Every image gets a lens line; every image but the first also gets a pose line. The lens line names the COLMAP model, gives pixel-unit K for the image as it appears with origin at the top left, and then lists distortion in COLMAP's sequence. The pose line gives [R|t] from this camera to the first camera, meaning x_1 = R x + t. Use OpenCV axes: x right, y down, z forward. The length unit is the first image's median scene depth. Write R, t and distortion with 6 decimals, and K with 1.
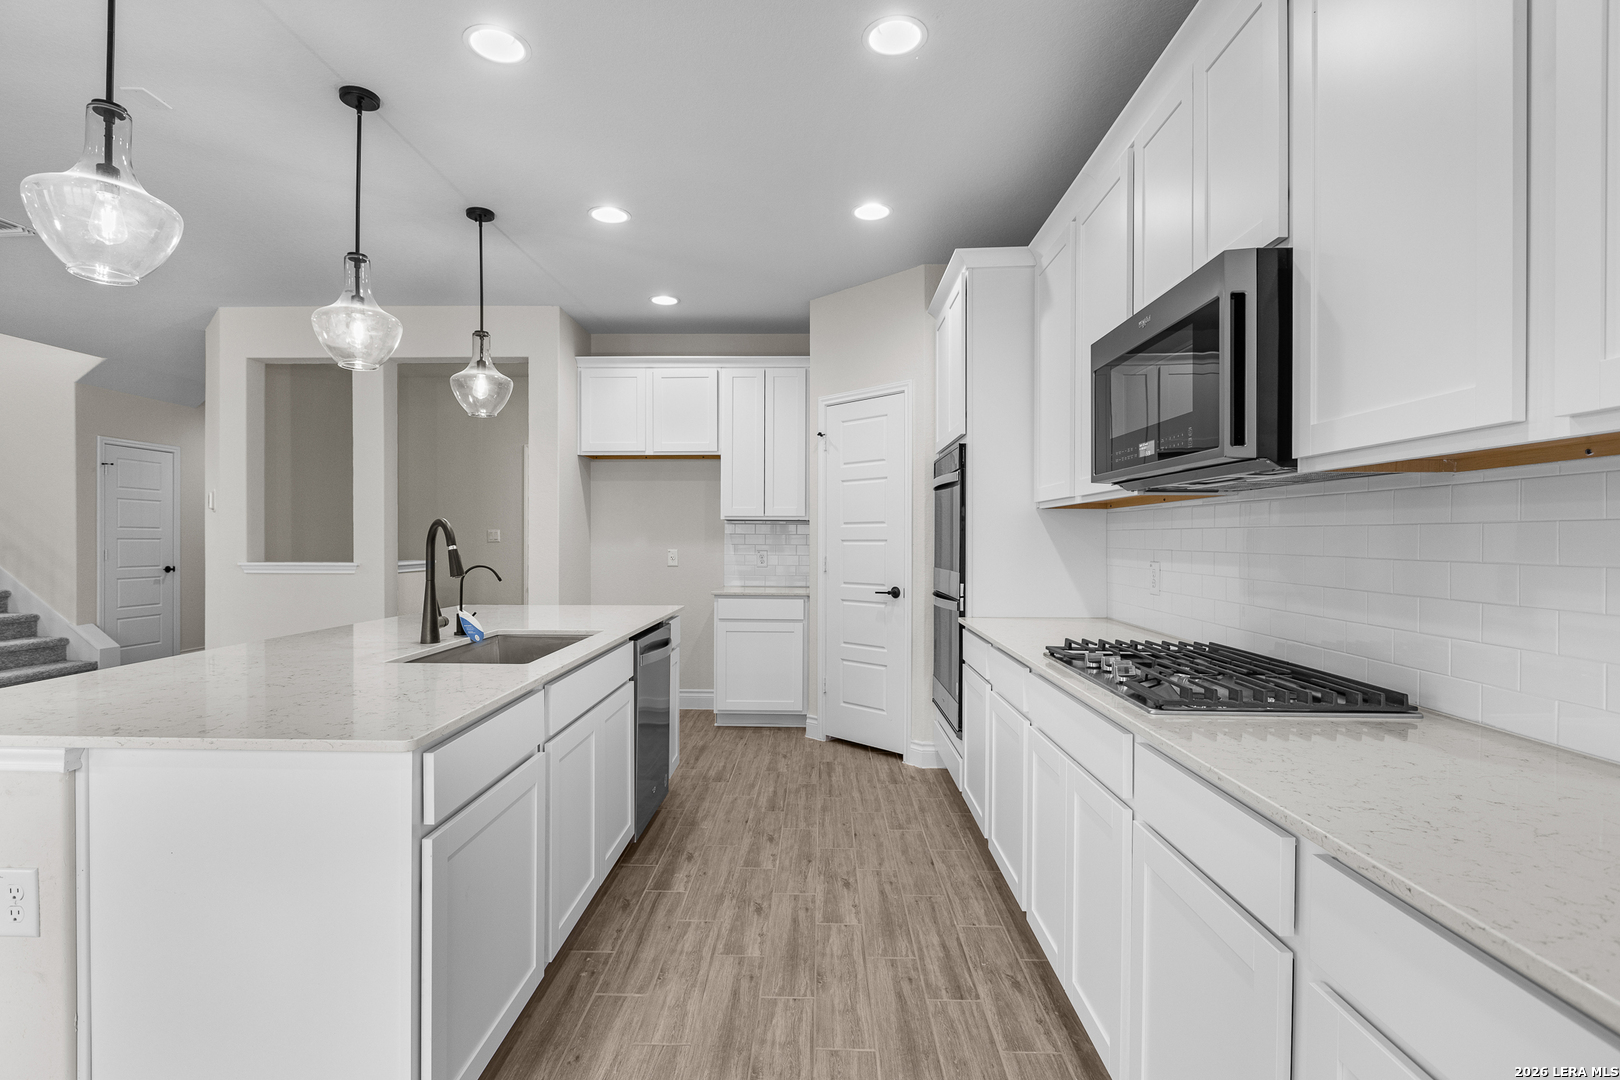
lens RADIAL K [[768.2, 0, 805.0], [0, 768.2, 542.3], [0, 0, 1]] dist [-0.003131, -0.000422]
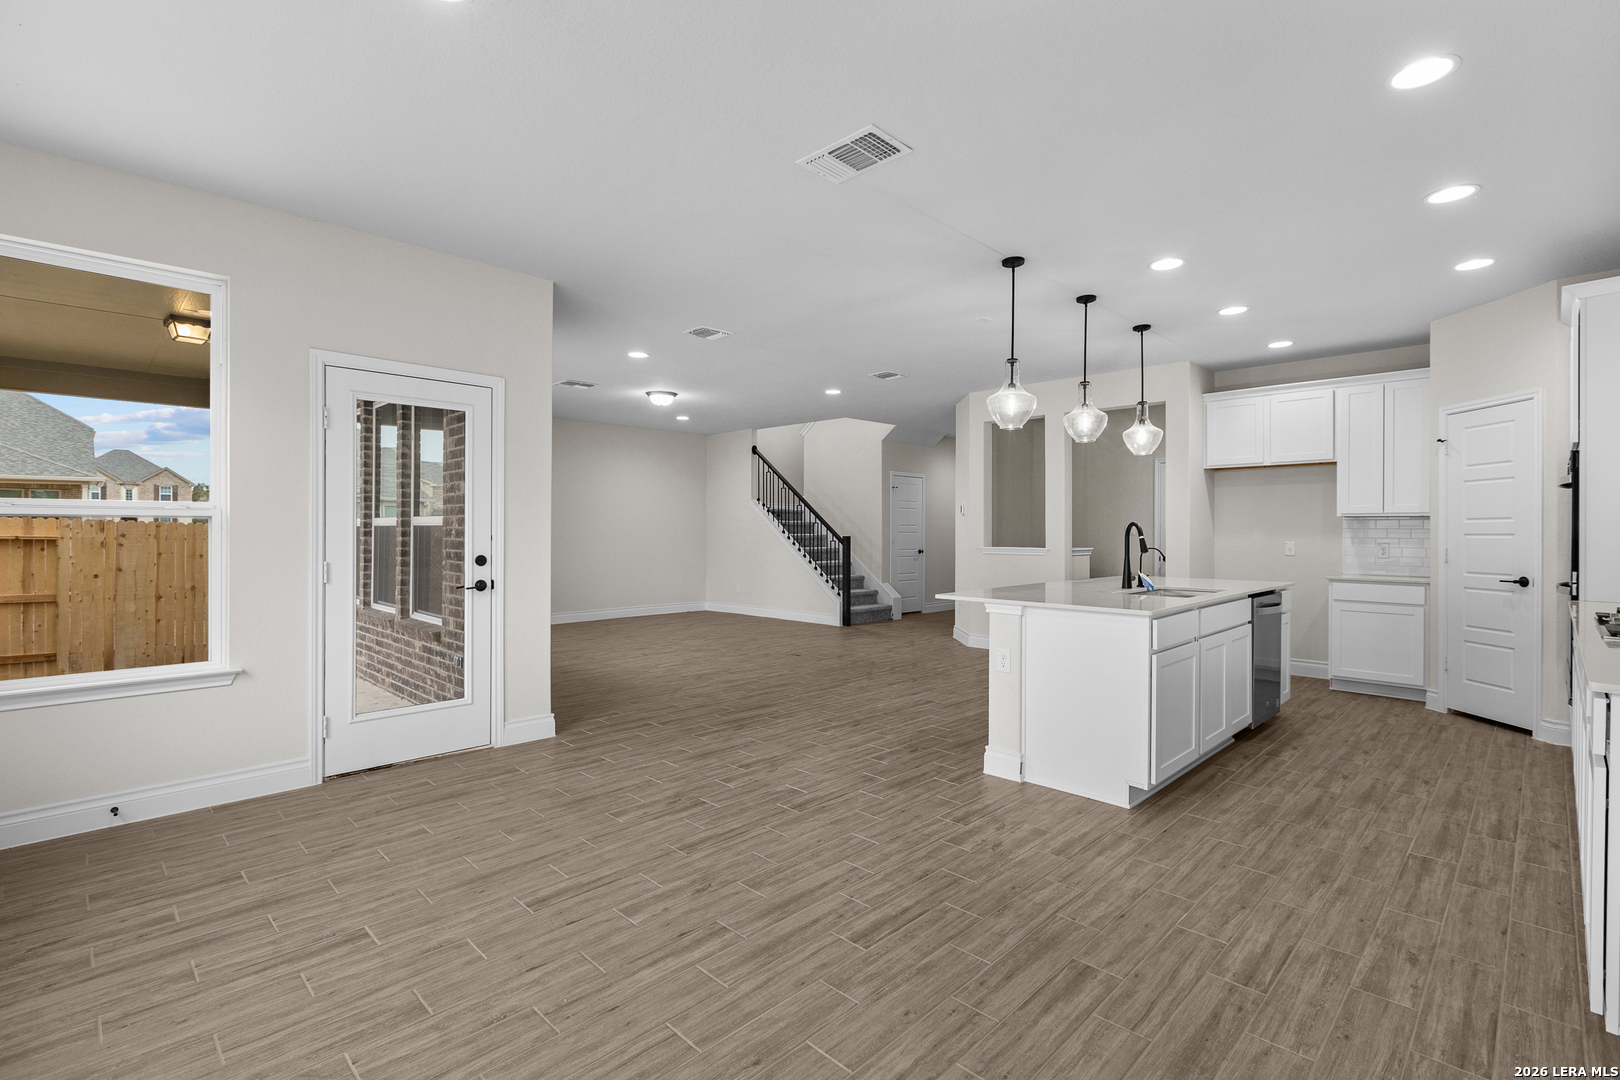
lens RADIAL K [[740.9, 0, 810.1], [0, 740.9, 529.9], [0, 0, 1]] dist [0.001668, -0.001058]
pose [[0.724830, -0.001634, -0.688926, 0.151617], [-0.004334, 0.999967, -0.006931, 0.003887], [0.688914, 0.008009, 0.724799, -0.654972]]
